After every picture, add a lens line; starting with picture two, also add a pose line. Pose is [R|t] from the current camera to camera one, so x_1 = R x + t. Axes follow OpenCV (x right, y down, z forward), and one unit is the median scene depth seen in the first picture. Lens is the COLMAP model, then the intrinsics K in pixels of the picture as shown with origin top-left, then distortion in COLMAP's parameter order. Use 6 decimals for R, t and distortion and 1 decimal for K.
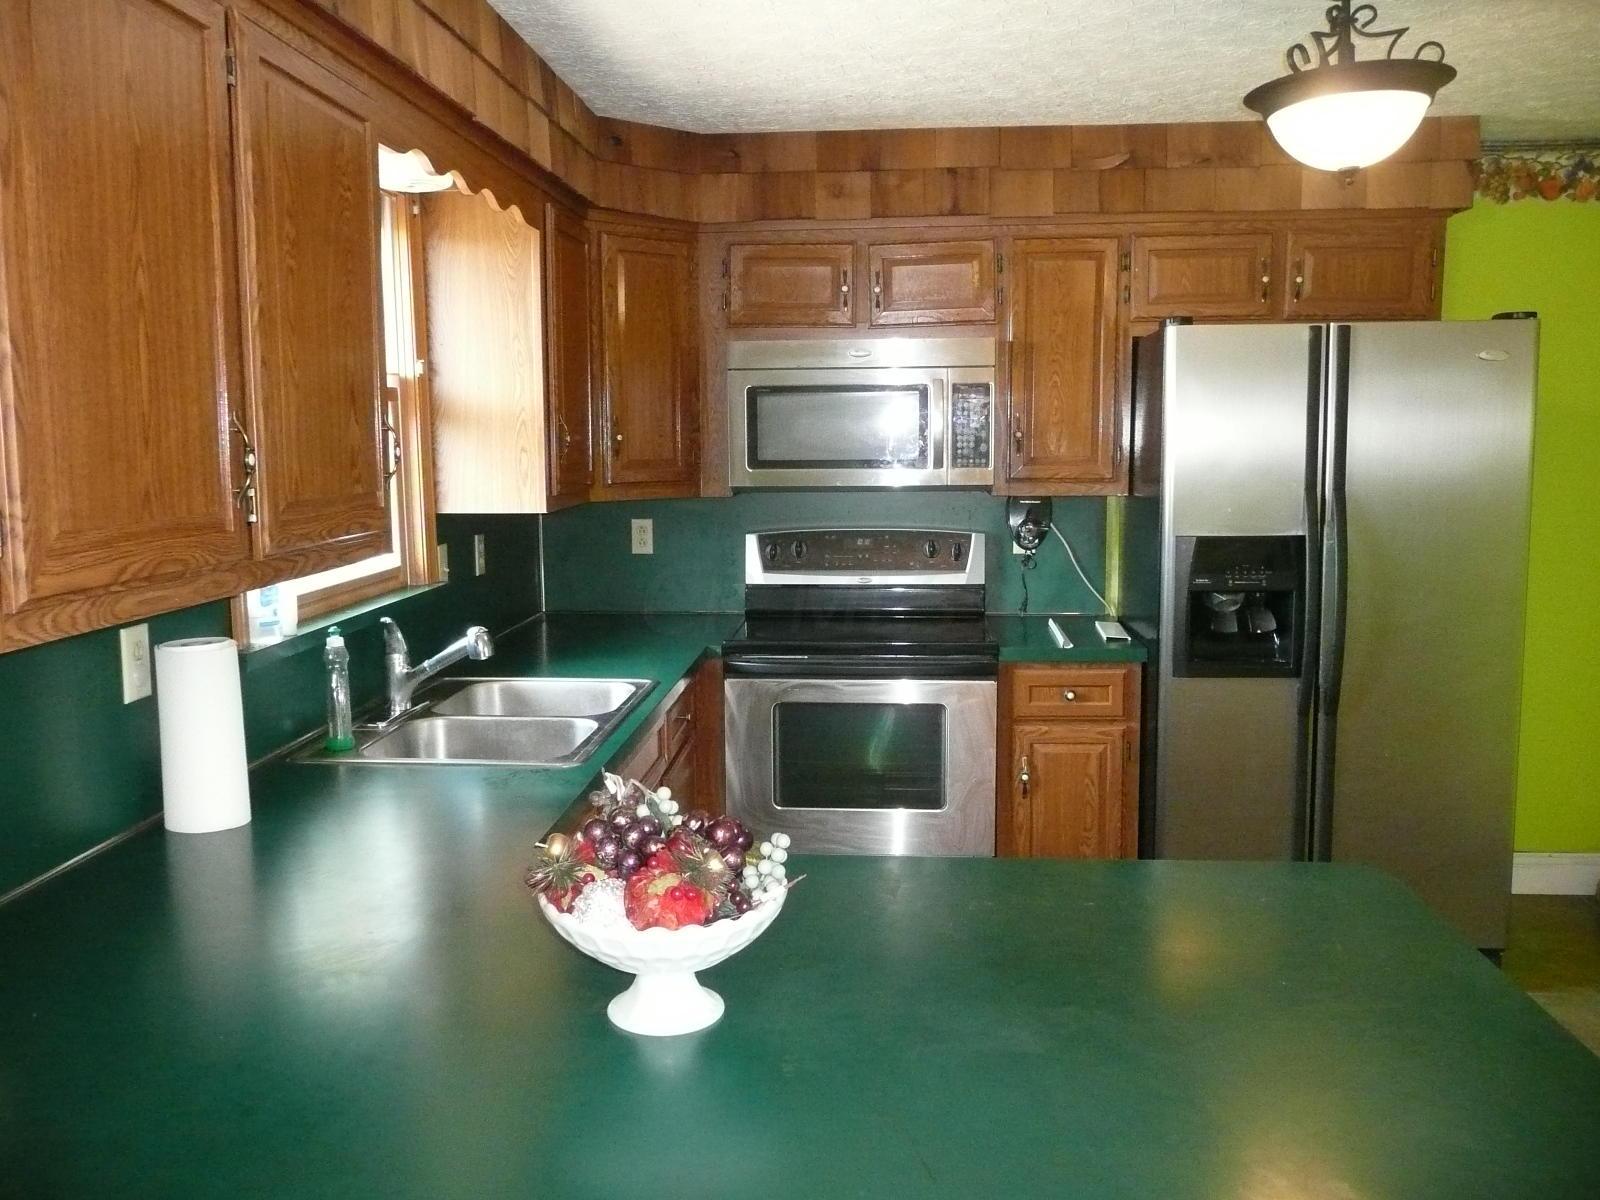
lens RADIAL K [[1345.1, 0, 785.3], [0, 1345.1, 594.8], [0, 0, 1]] dist [-0.027768, 0.027038]
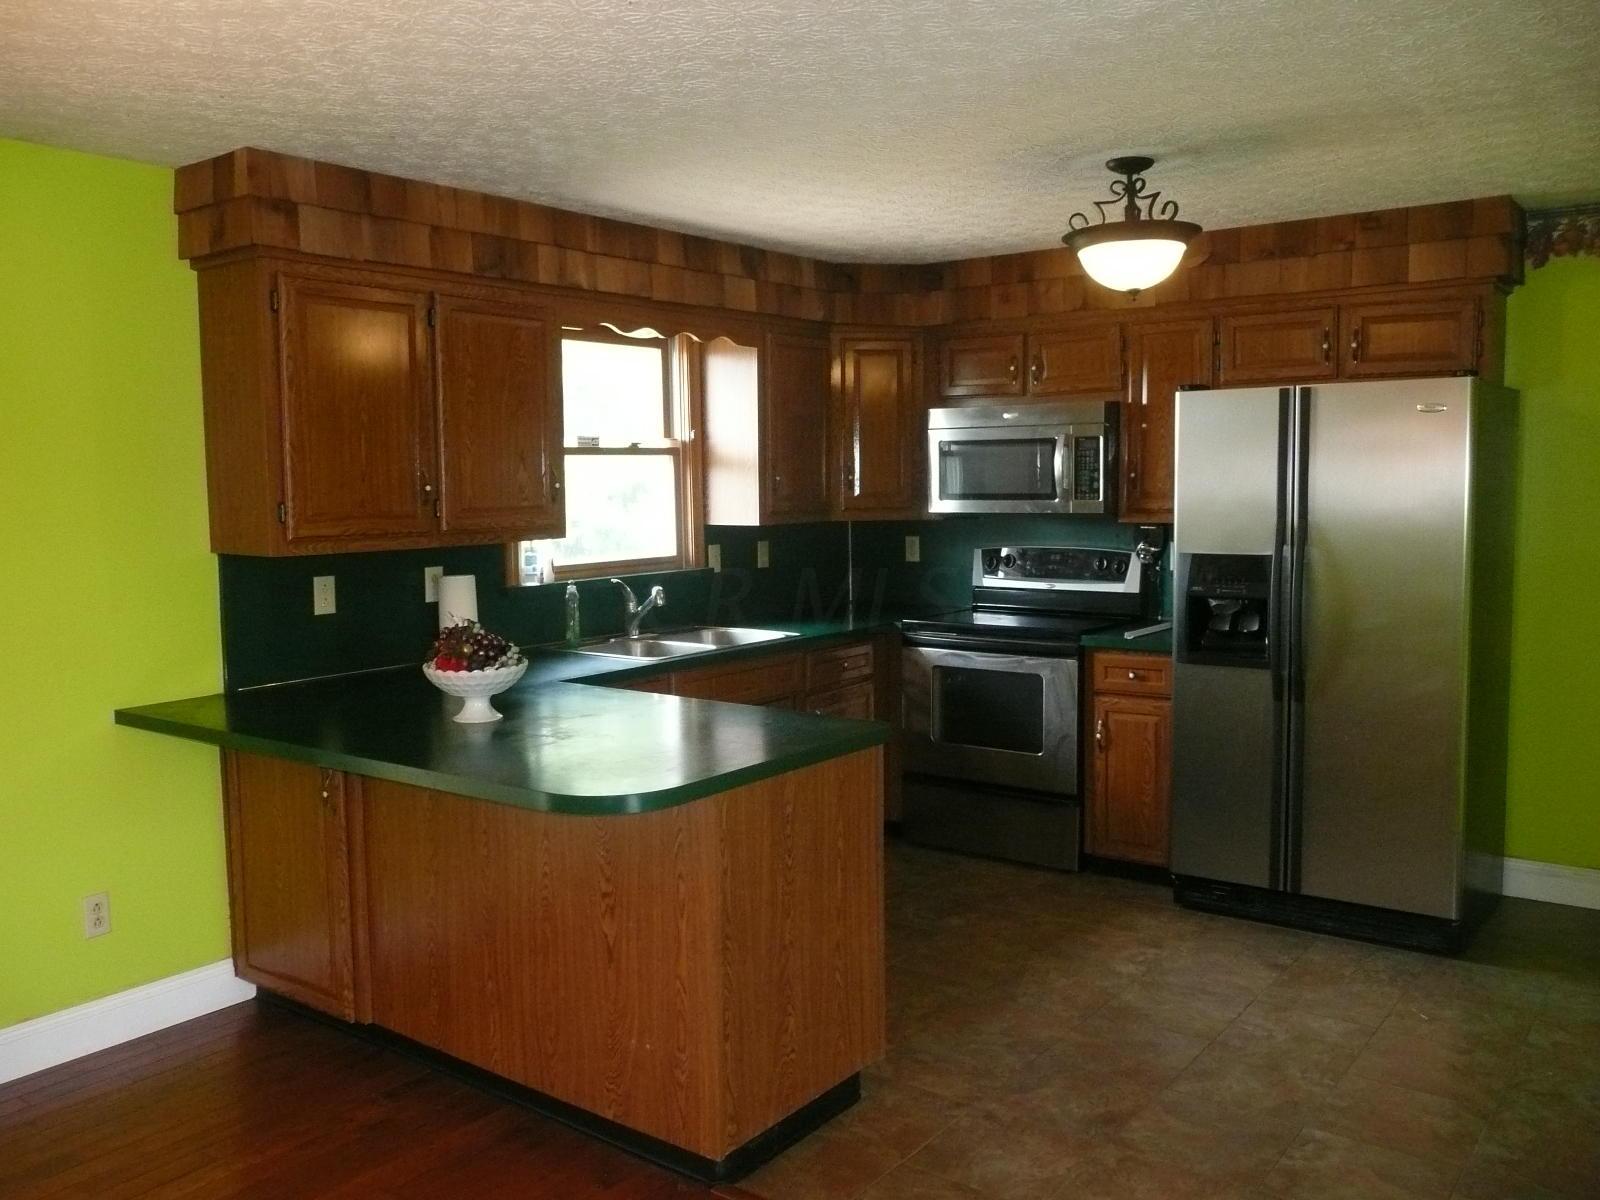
lens RADIAL K [[1345.1, 0, 785.3], [0, 1345.1, 594.8], [0, 0, 1]] dist [-0.027768, 0.027038]
pose [[0.842255, 0.046169, -0.537099, 0.615346], [-0.061404, 0.998058, -0.010498, 0.030855], [0.535571, 0.041822, 0.843454, -0.271849]]
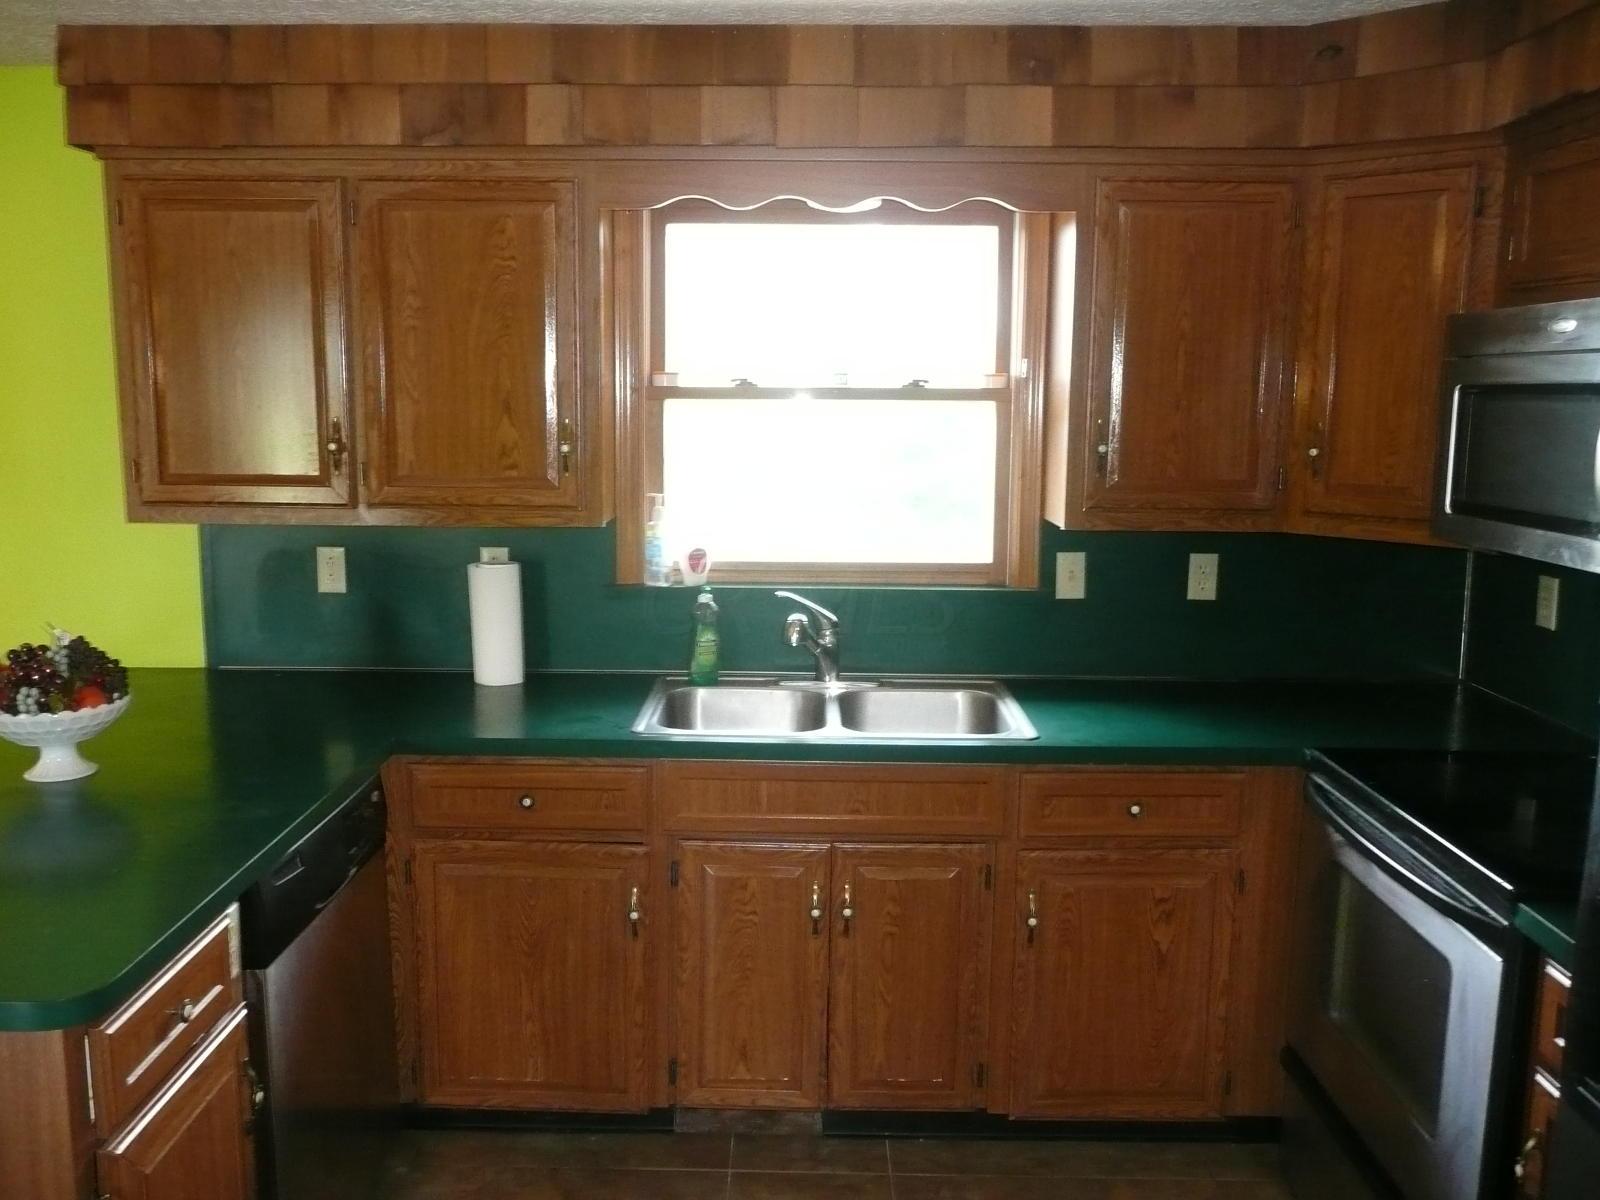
lens RADIAL K [[1345.1, 0, 785.3], [0, 1345.1, 594.8], [0, 0, 1]] dist [-0.027768, 0.027038]
pose [[0.063104, 0.158905, -0.985275, 0.616902], [-0.131827, 0.979919, 0.149598, -0.112373], [0.989262, 0.120446, 0.082785, 0.659612]]
